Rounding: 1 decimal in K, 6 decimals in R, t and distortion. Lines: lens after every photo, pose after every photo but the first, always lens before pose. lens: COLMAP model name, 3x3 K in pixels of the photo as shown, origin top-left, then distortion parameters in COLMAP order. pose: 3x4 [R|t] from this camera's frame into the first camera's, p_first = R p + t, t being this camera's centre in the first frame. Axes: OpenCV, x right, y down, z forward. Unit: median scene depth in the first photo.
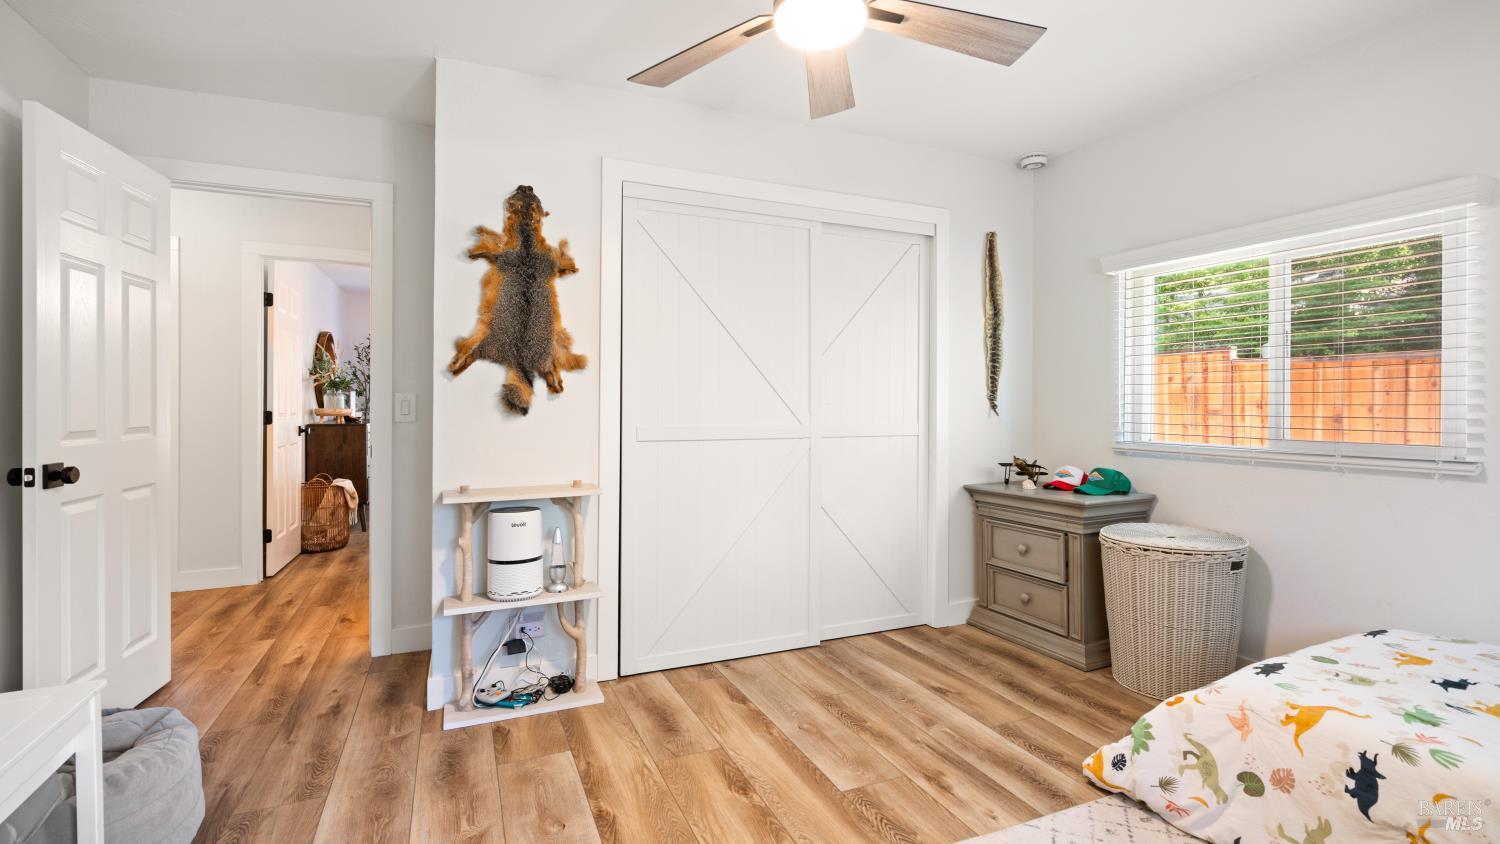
lens RADIAL K [[682.8, 0, 757.3], [0, 682.8, 398.6], [0, 0, 1]] dist [-0.024395, 0.008914]
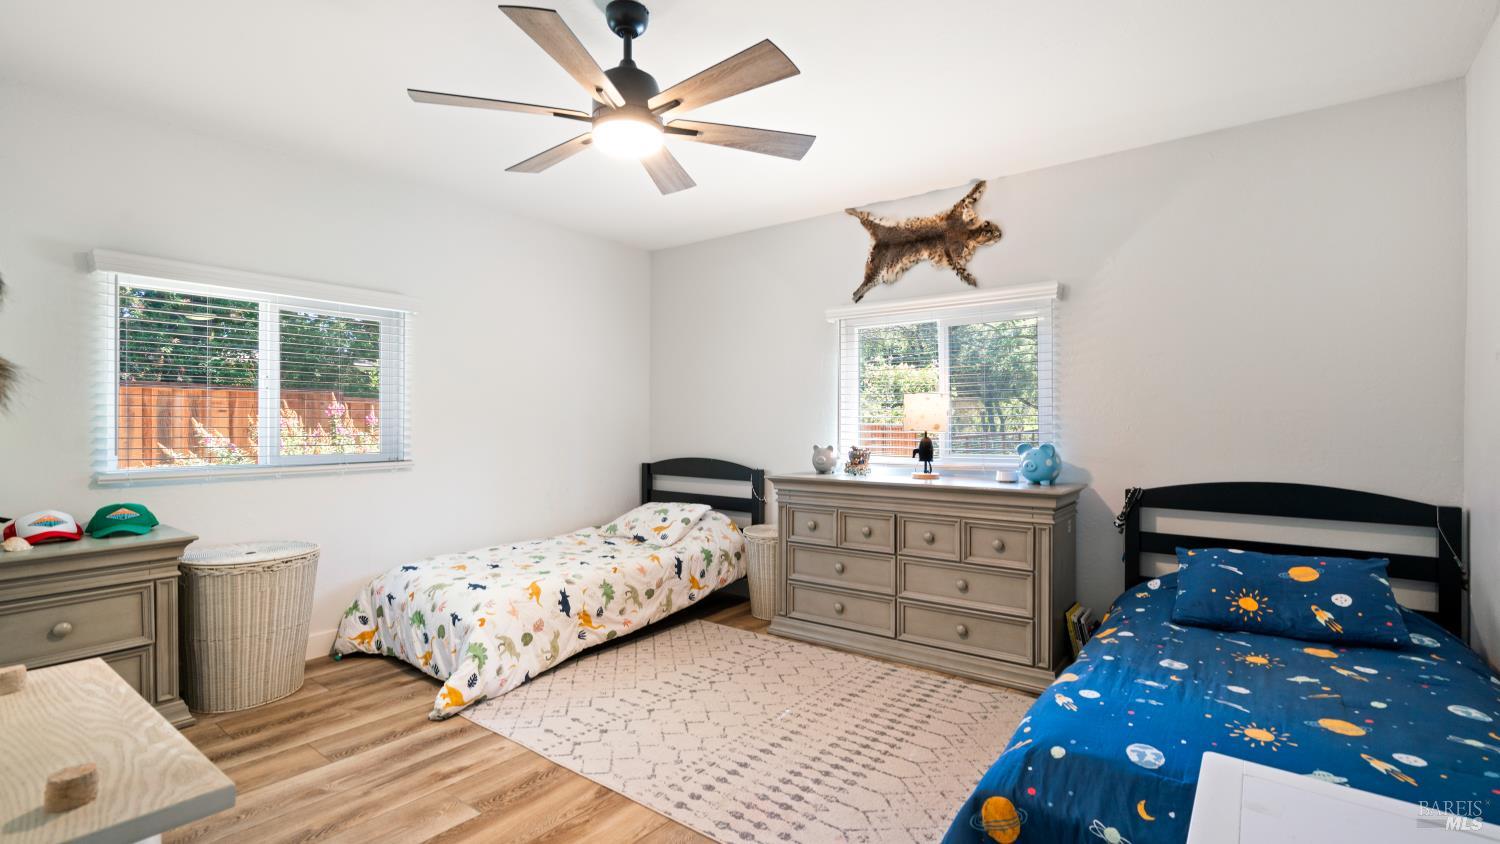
lens RADIAL K [[682.8, 0, 749.1], [0, 682.8, 424.0], [0, 0, 1]] dist [-0.024395, 0.008914]
pose [[-0.476790, -0.005580, 0.879000, -0.832277], [-0.004988, 0.999981, 0.003642, -0.004631], [-0.879003, -0.002647, -0.476809, 0.993889]]
